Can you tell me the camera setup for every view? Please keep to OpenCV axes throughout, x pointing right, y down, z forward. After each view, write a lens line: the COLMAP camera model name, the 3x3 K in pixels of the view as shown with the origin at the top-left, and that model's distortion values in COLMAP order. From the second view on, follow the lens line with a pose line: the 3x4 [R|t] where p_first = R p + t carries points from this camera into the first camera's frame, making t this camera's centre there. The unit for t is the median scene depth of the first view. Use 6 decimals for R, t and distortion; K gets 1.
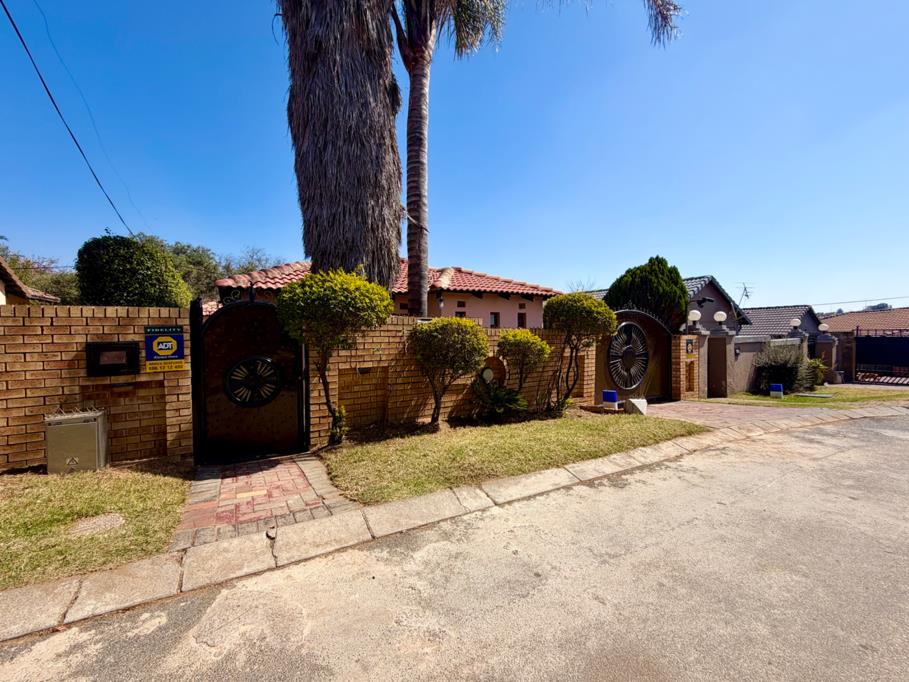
lens RADIAL K [[362.9, 0, 452.3], [0, 362.9, 340.6], [0, 0, 1]] dist [-0.000145, -0.000170]
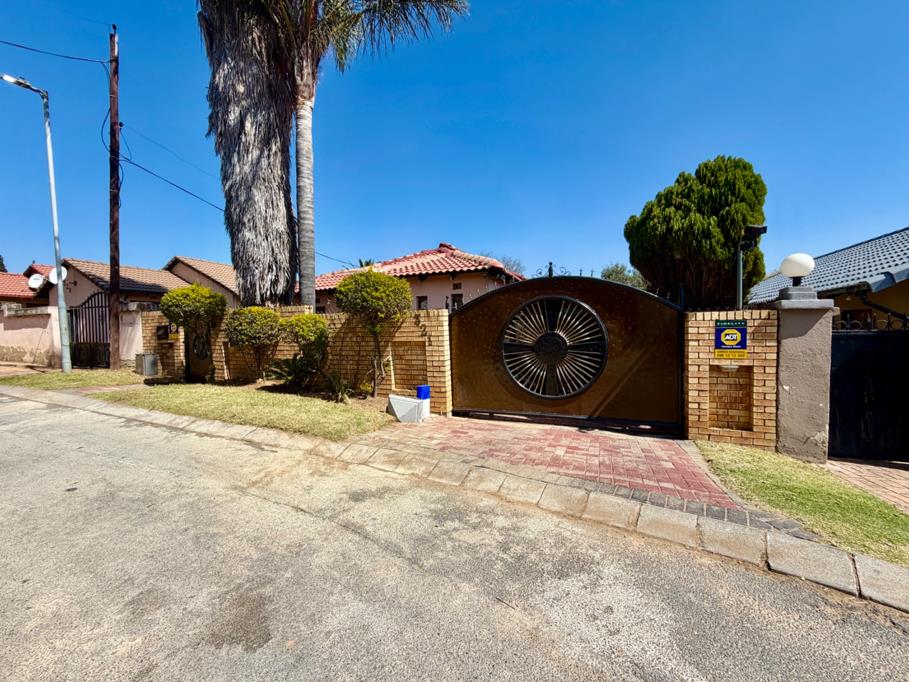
lens RADIAL K [[362.9, 0, 452.3], [0, 362.9, 340.6], [0, 0, 1]] dist [-0.000145, -0.000170]
pose [[0.594982, 0.024405, -0.803368, 2.027562], [-0.003192, 0.999603, 0.028003, 0.028768], [0.803733, -0.014097, 0.594824, 1.044120]]
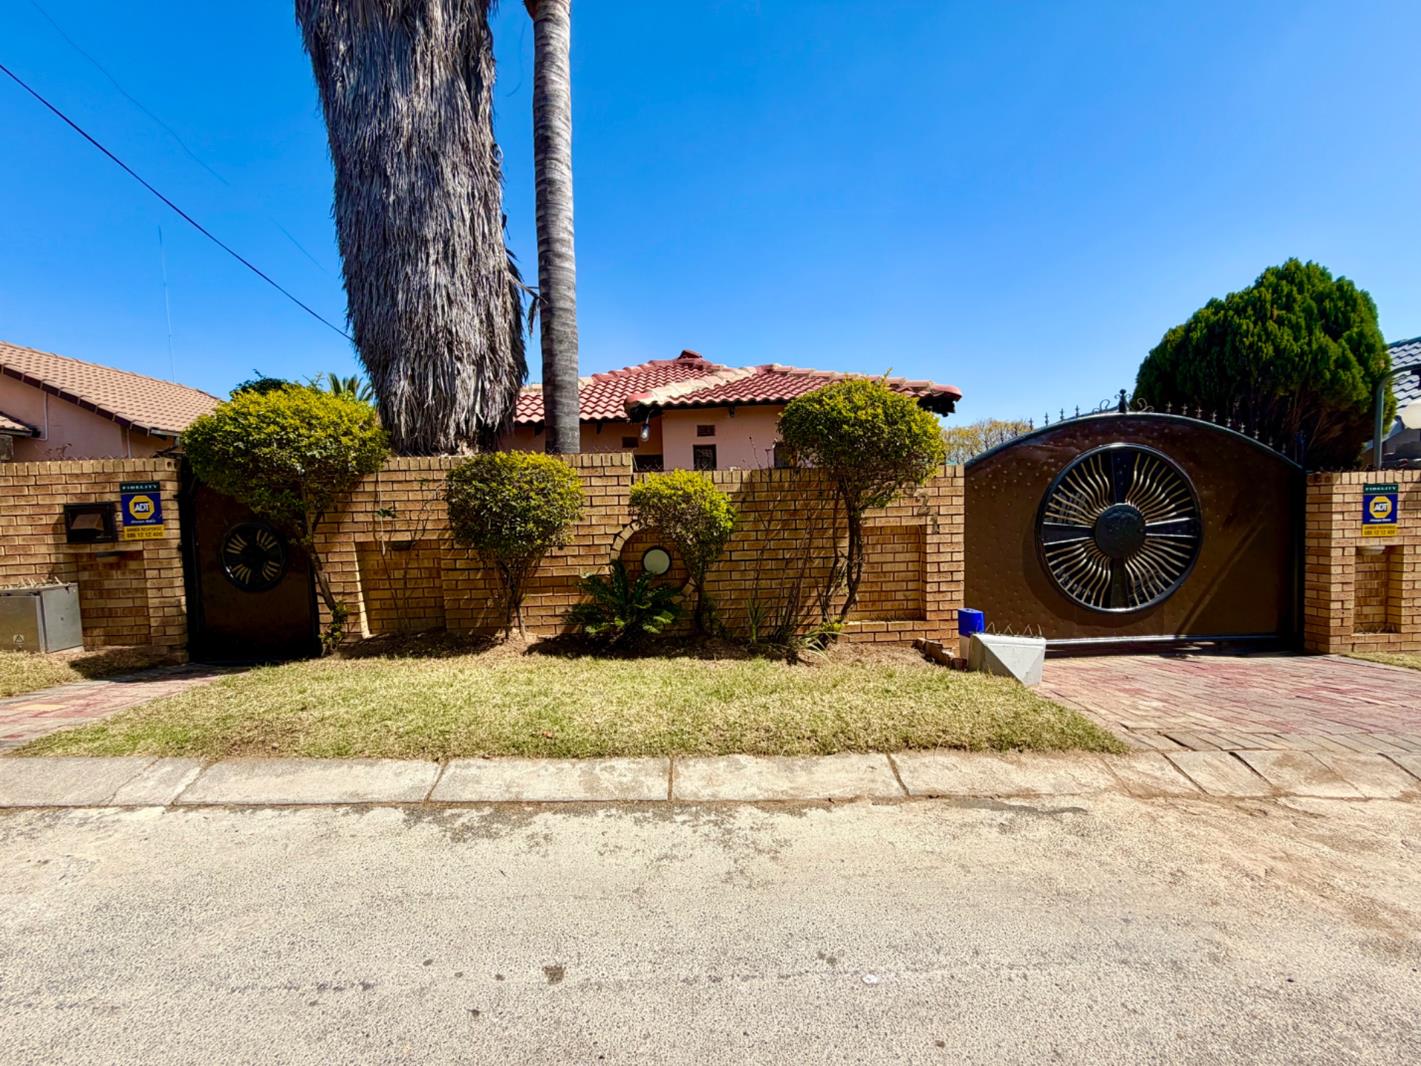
lens RADIAL K [[567.3, 0, 707.1], [0, 567.3, 532.4], [0, 0, 1]] dist [-0.000145, -0.000170]
pose [[0.871997, 0.008688, -0.489433, 0.885981], [0.012091, 0.999155, 0.039278, 0.035269], [0.489361, -0.040168, 0.871156, 0.521685]]
